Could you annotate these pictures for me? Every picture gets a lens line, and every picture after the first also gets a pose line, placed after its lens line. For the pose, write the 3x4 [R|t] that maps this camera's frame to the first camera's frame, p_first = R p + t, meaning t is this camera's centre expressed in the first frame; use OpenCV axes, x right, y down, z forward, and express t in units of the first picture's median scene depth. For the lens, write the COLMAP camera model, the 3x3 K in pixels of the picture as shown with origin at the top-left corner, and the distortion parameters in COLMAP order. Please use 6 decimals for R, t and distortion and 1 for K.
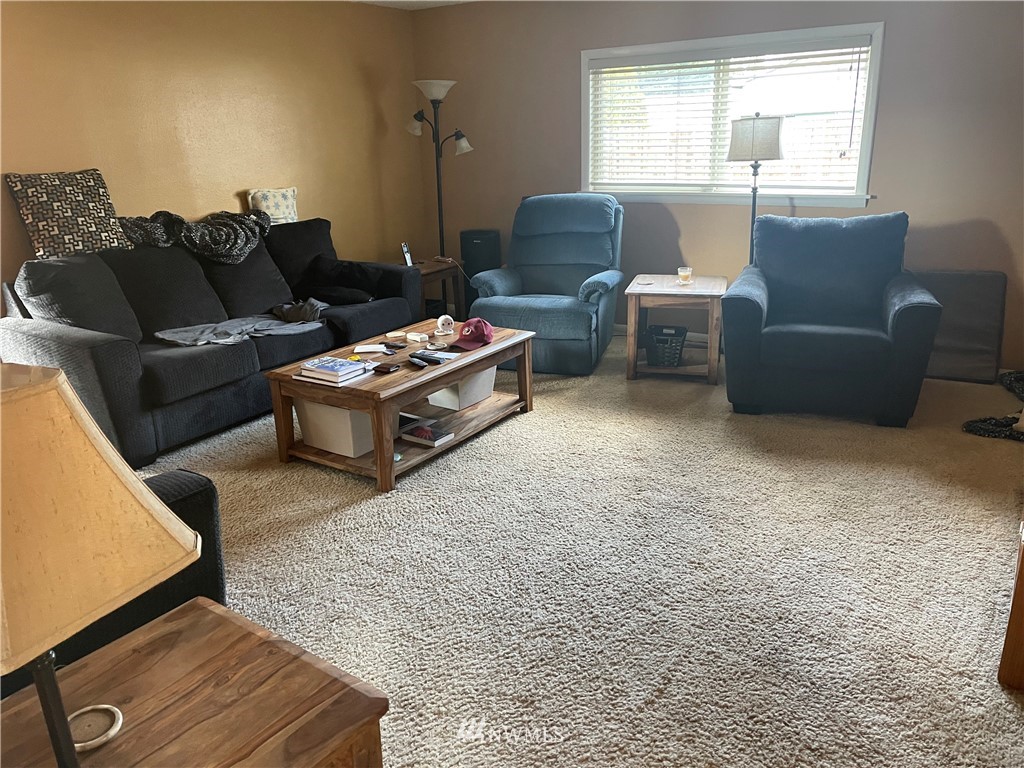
lens RADIAL K [[775.7, 0, 509.3], [0, 775.7, 390.5], [0, 0, 1]] dist [0.066859, -0.095474]
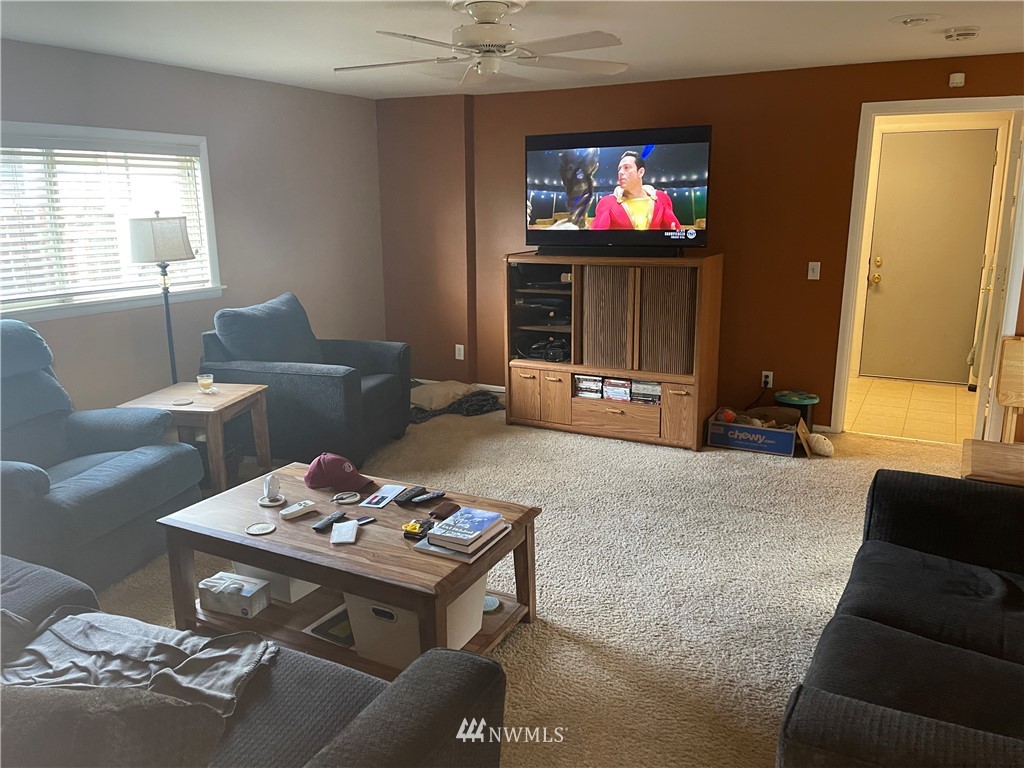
lens RADIAL K [[775.7, 0, 508.6], [0, 775.7, 379.7], [0, 0, 1]] dist [0.066859, -0.095474]
pose [[-0.113056, -0.188643, 0.975516, -0.688127], [0.320985, 0.922232, 0.215539, -0.227841], [-0.940312, 0.337494, -0.043712, 0.689419]]
